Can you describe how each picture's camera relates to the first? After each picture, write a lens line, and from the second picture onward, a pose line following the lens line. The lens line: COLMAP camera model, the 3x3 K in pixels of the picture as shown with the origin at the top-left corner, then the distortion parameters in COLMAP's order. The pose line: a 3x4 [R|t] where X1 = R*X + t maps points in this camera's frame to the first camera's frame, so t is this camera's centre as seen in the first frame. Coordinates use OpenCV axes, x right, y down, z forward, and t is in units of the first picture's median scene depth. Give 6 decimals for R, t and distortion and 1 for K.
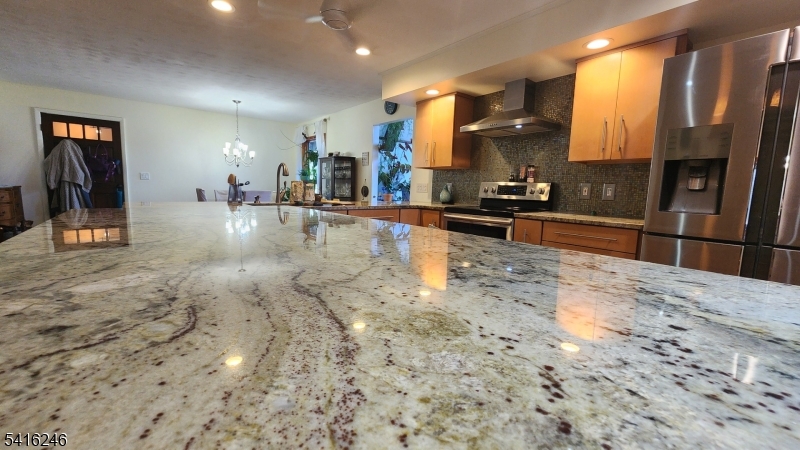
lens RADIAL K [[330.4, 0, 392.9], [0, 330.4, 227.6], [0, 0, 1]] dist [0.005809, -0.001078]
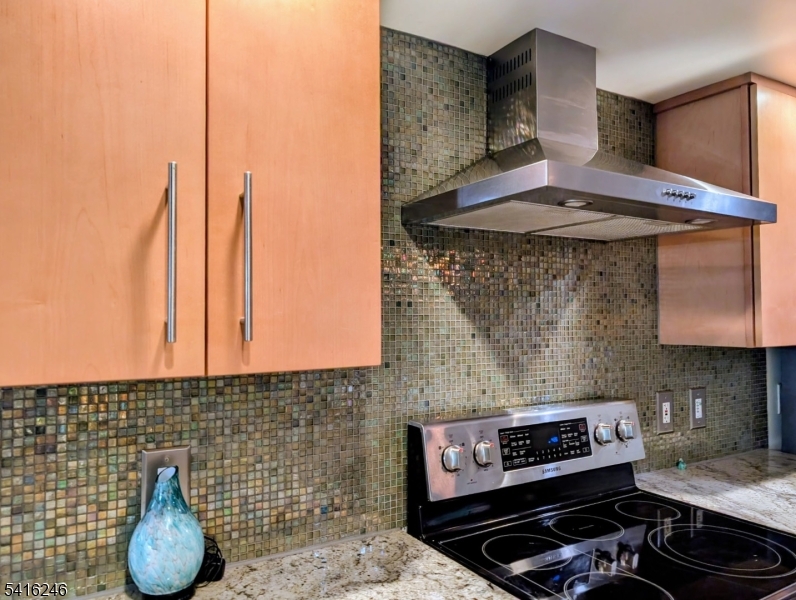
lens RADIAL K [[603.8, 0, 396.4], [0, 603.8, 297.5], [0, 0, 1]] dist [0.015279, -0.014629]
pose [[0.123062, -0.005333, 0.992385, -0.093052], [0.121856, 0.992500, -0.009777, -0.173876], [-0.984889, 0.122131, 0.122789, 0.767973]]
